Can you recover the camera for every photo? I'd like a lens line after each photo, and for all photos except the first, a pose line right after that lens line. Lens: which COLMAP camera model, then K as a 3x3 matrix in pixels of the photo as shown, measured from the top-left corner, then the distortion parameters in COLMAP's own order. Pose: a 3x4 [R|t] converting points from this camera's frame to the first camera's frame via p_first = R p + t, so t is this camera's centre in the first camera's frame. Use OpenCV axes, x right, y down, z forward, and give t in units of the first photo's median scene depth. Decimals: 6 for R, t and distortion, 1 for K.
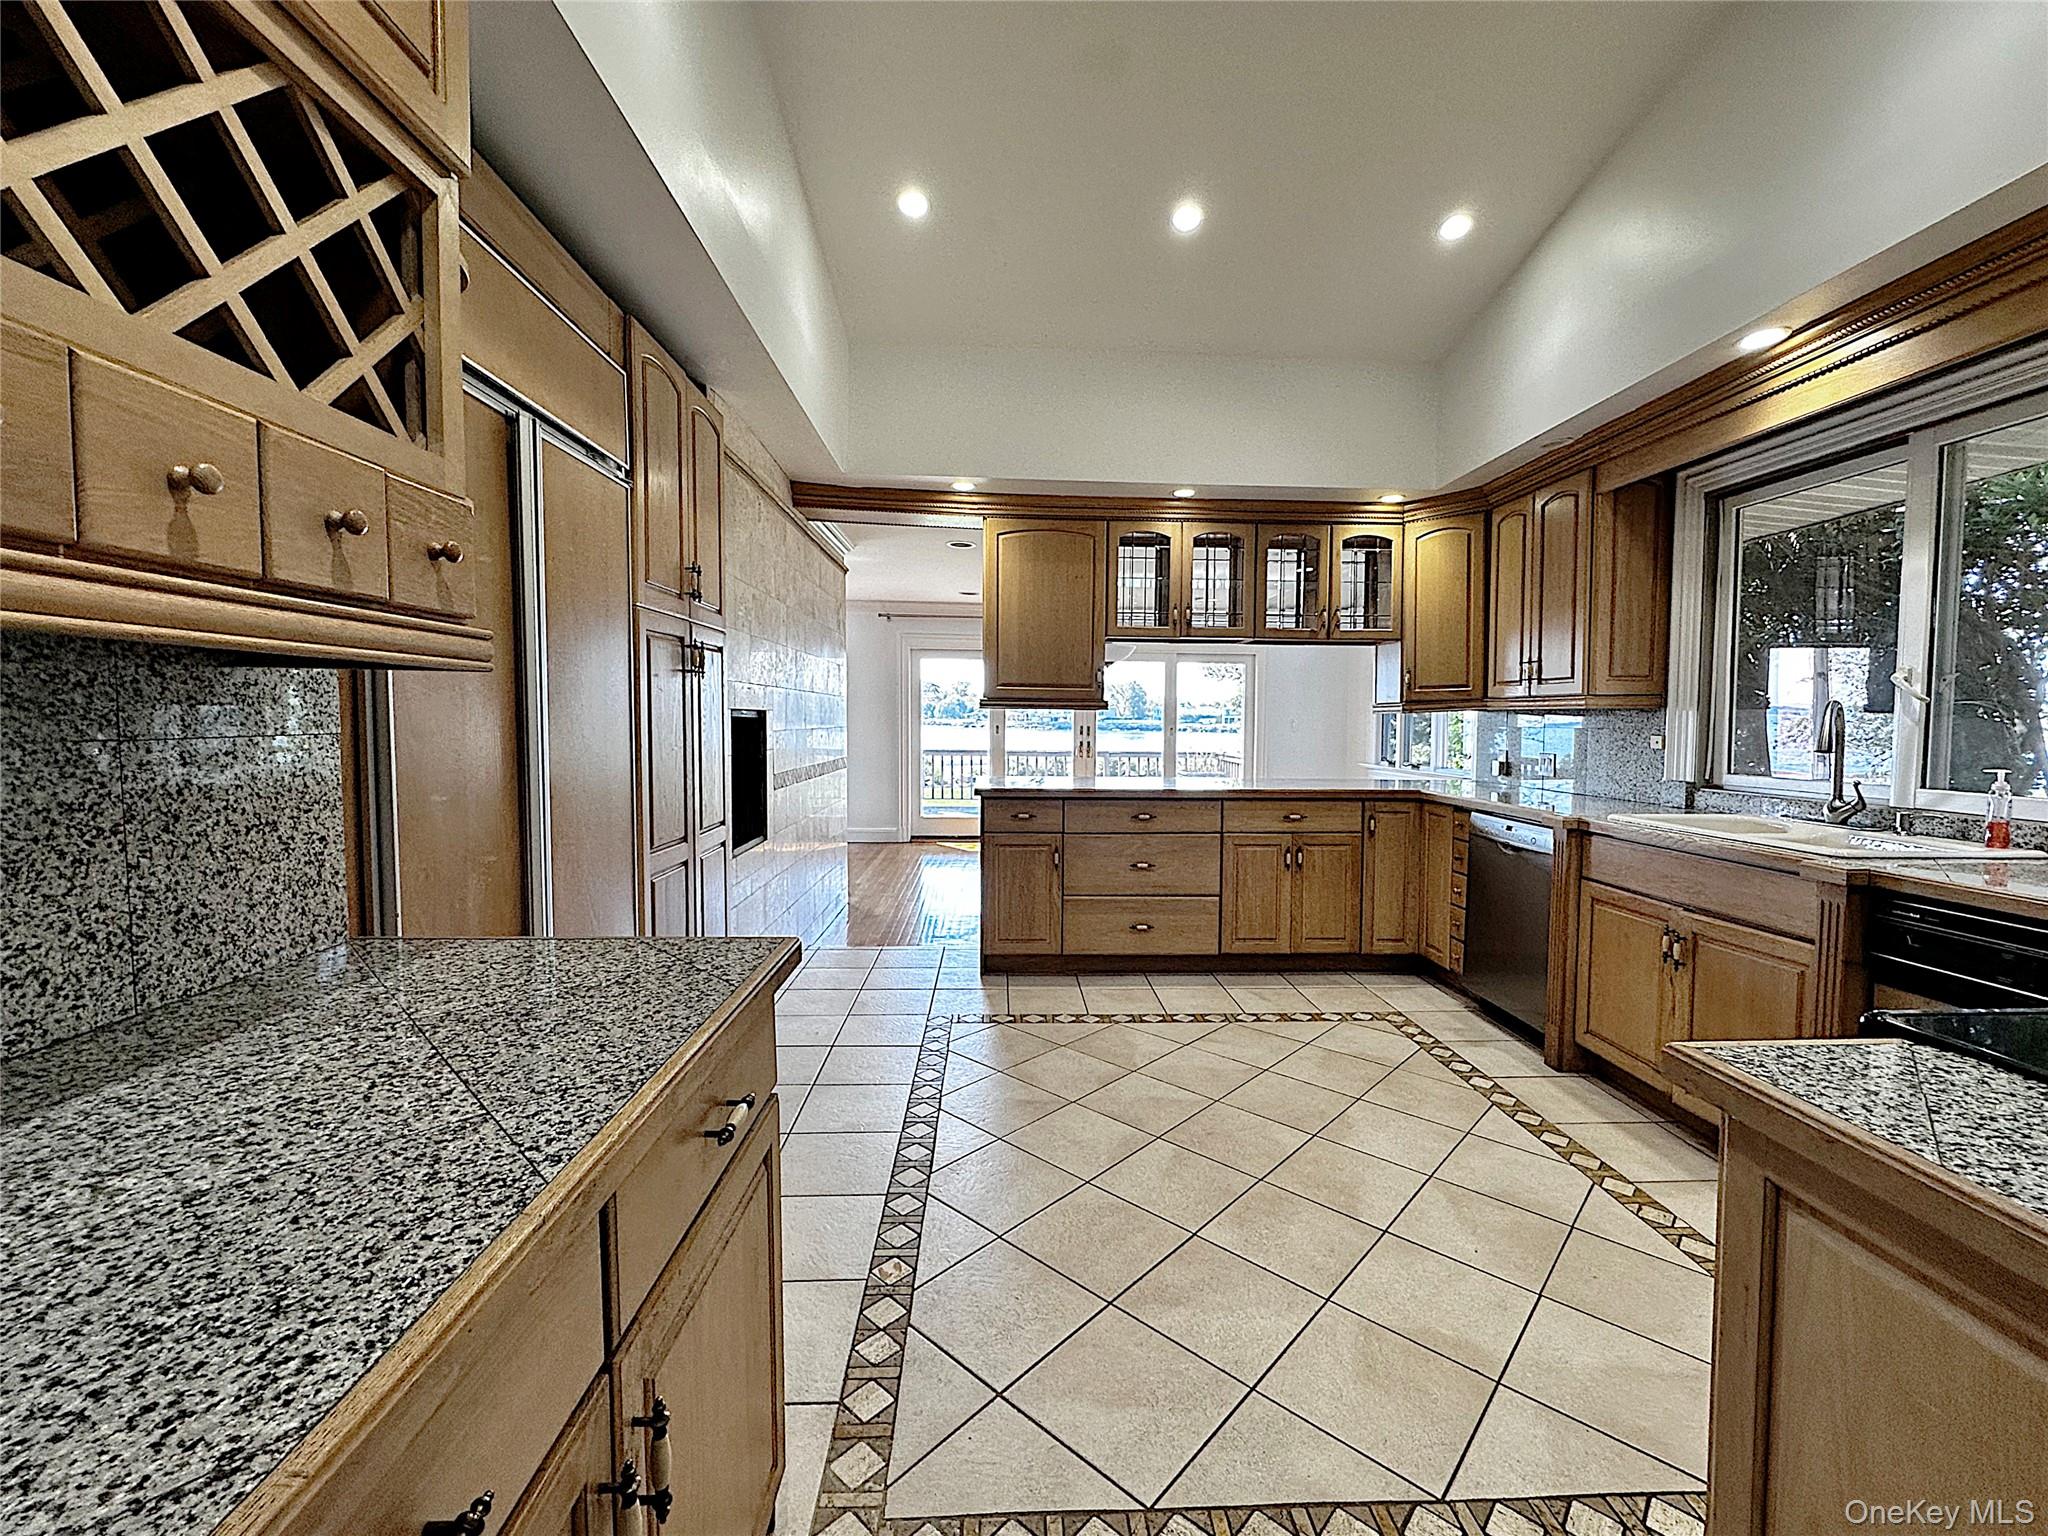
lens RADIAL K [[836.5, 0, 1032.2], [0, 836.5, 773.1], [0, 0, 1]] dist [-0.001727, 0.000093]
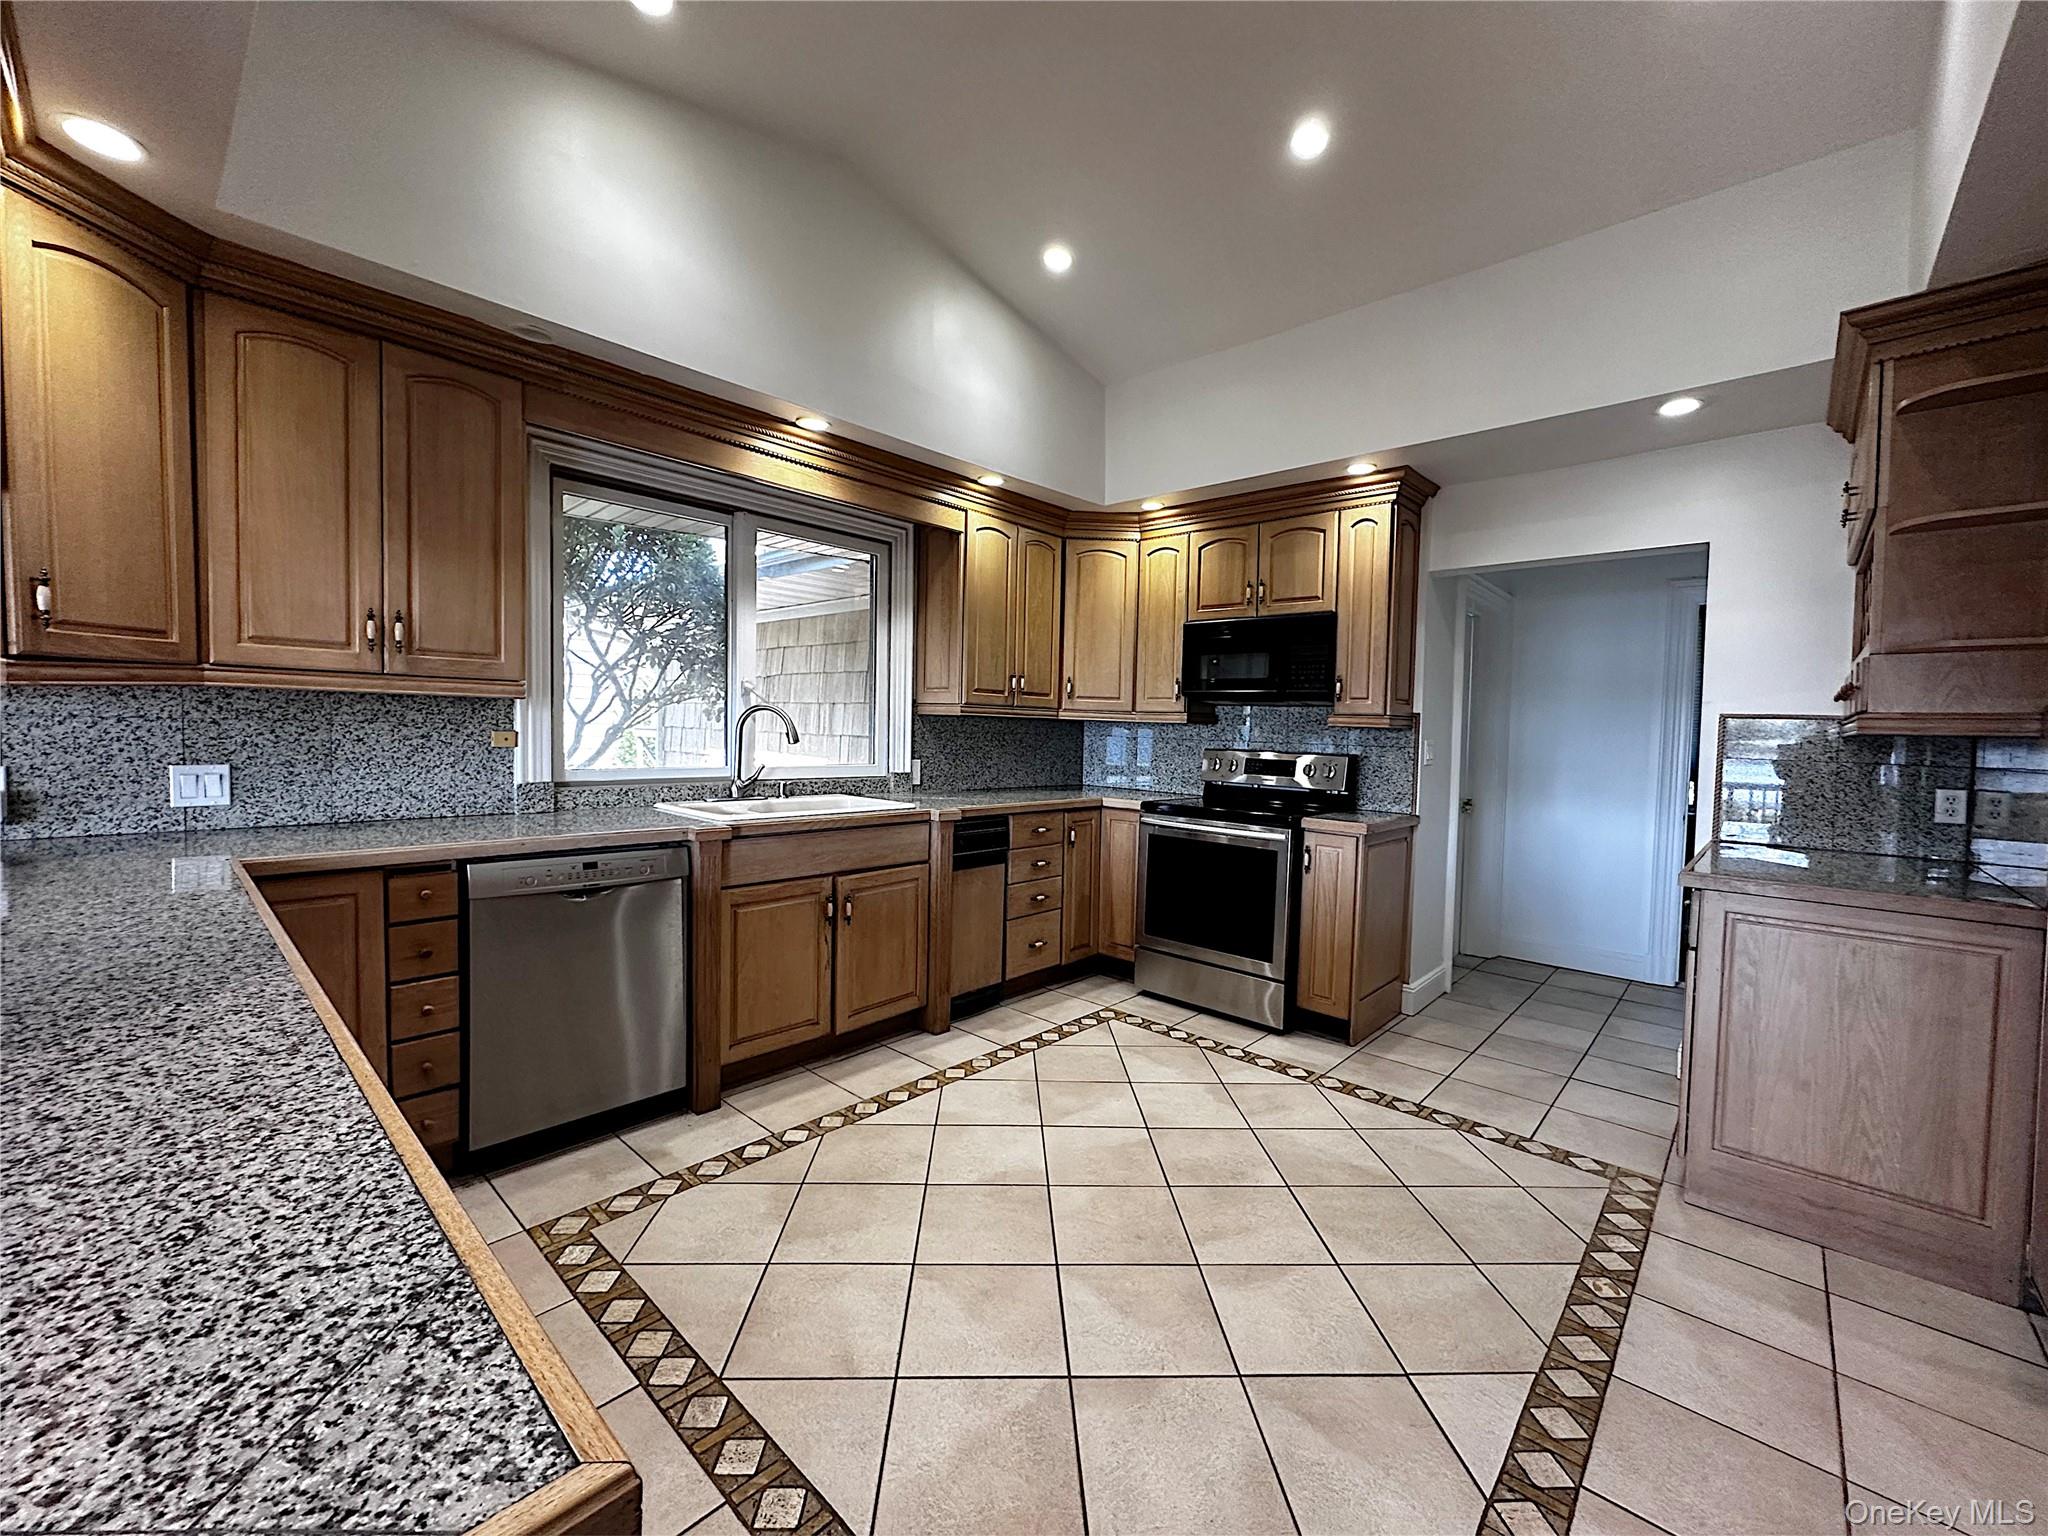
lens RADIAL K [[826.3, 0, 1026.7], [0, 826.3, 752.7], [0, 0, 1]] dist [-0.003469, -0.000458]
pose [[-0.709552, -0.047449, 0.703054, -0.214463], [0.015035, 0.996484, 0.082427, -0.093575], [-0.704493, 0.069057, -0.706343, 1.351855]]
